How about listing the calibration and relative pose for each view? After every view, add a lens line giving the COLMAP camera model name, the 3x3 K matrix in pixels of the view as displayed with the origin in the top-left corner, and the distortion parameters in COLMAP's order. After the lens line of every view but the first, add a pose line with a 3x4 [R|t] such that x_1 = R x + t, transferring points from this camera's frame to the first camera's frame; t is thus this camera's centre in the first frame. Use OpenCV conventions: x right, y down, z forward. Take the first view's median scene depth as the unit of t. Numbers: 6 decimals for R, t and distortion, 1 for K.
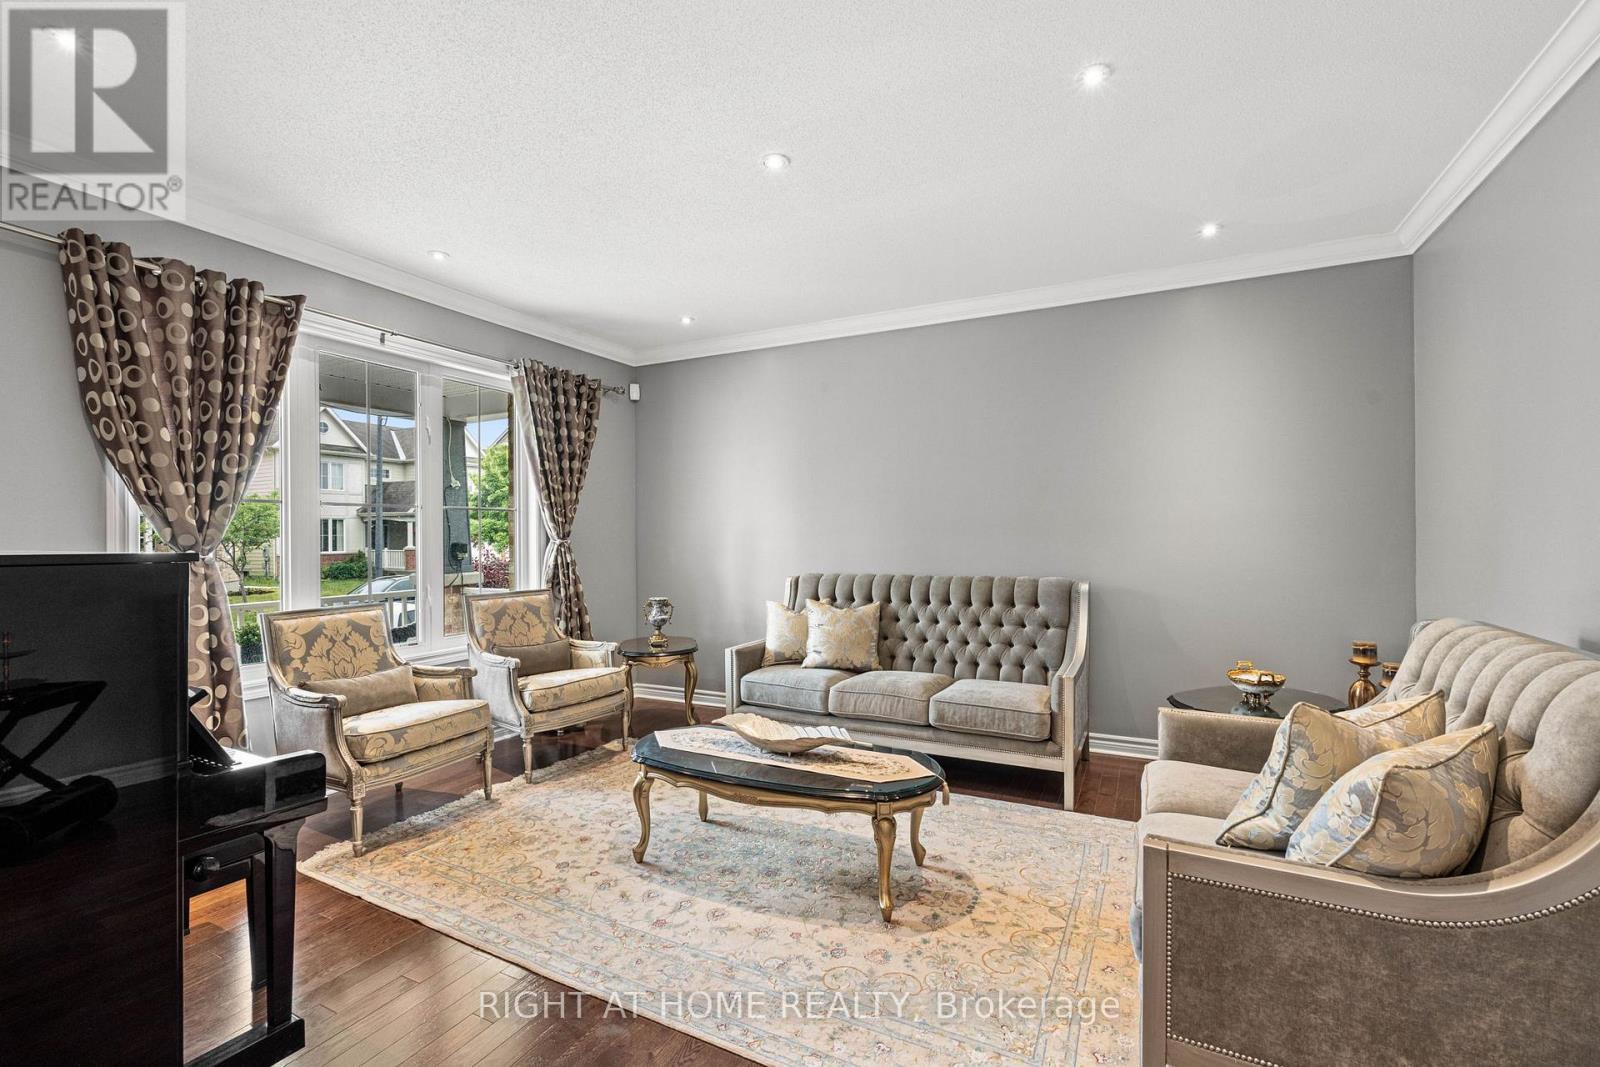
lens RADIAL K [[694.0, 0, 800.0], [0, 694.0, 537.4], [0, 0, 1]] dist [-0.001063, -0.000031]
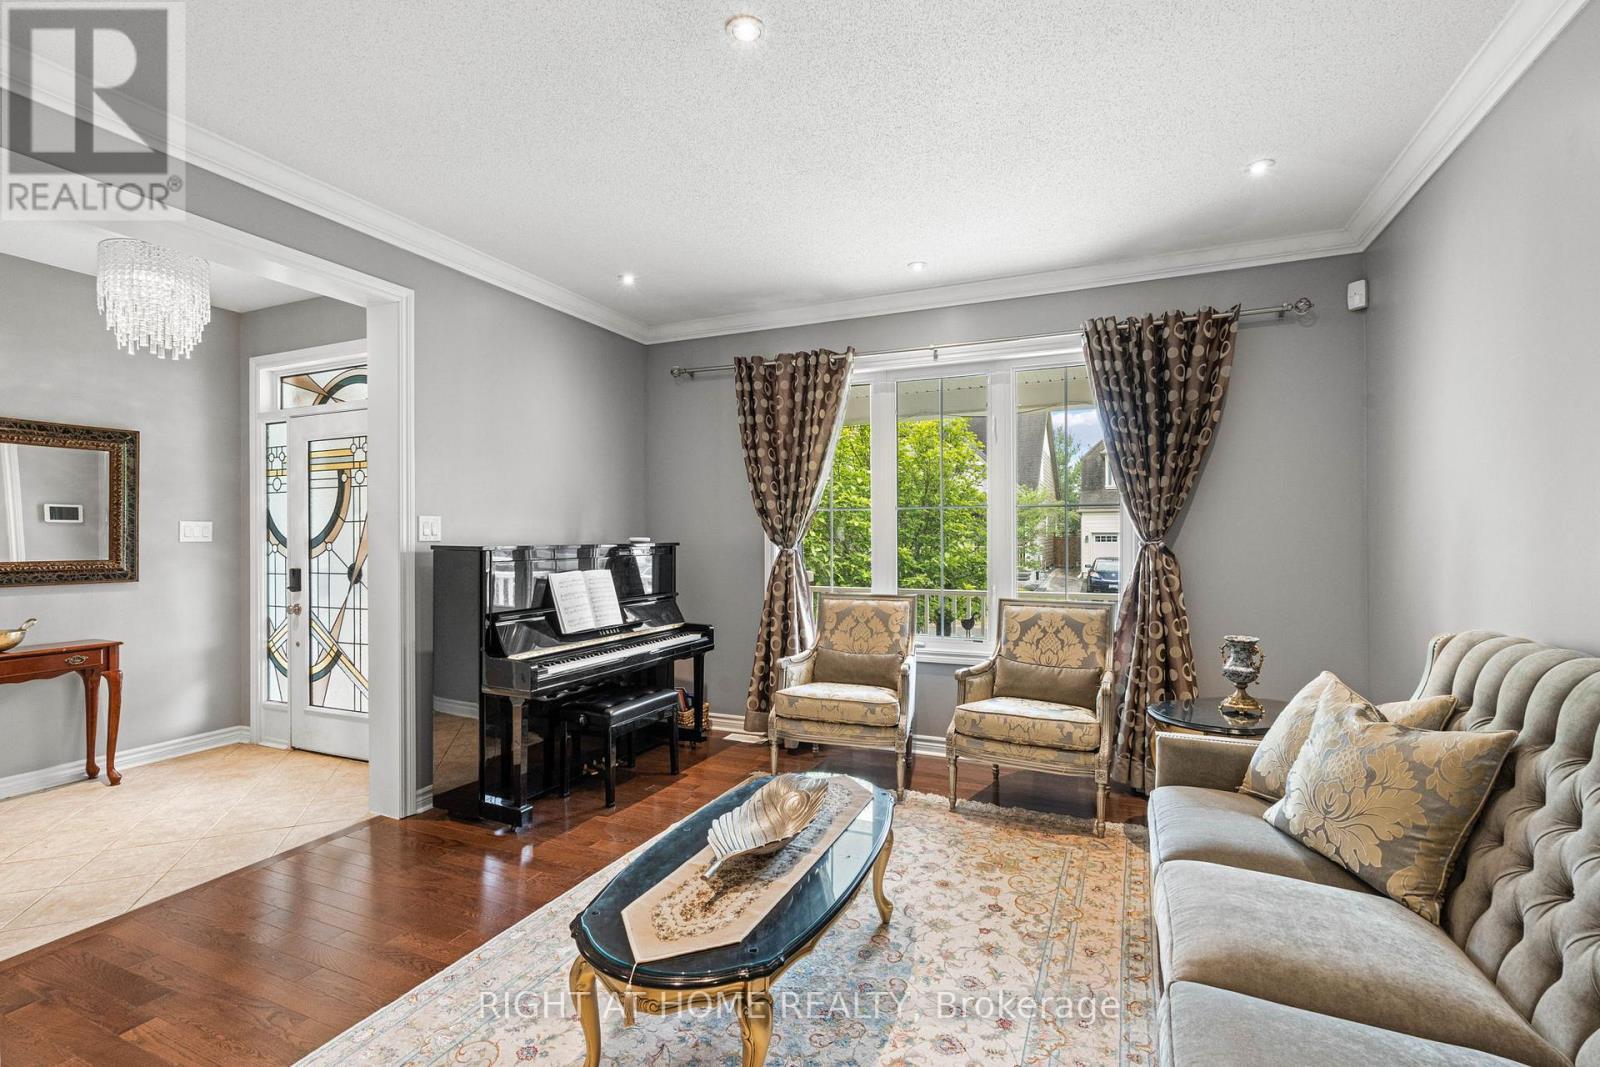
lens RADIAL K [[731.7, 0, 802.7], [0, 731.7, 529.2], [0, 0, 1]] dist [0.003447, 0.000023]
pose [[0.068063, 0.005870, -0.997664, 0.486784], [0.003245, 0.999976, 0.006105, -0.017688], [0.997676, -0.003653, 0.068043, 0.646411]]
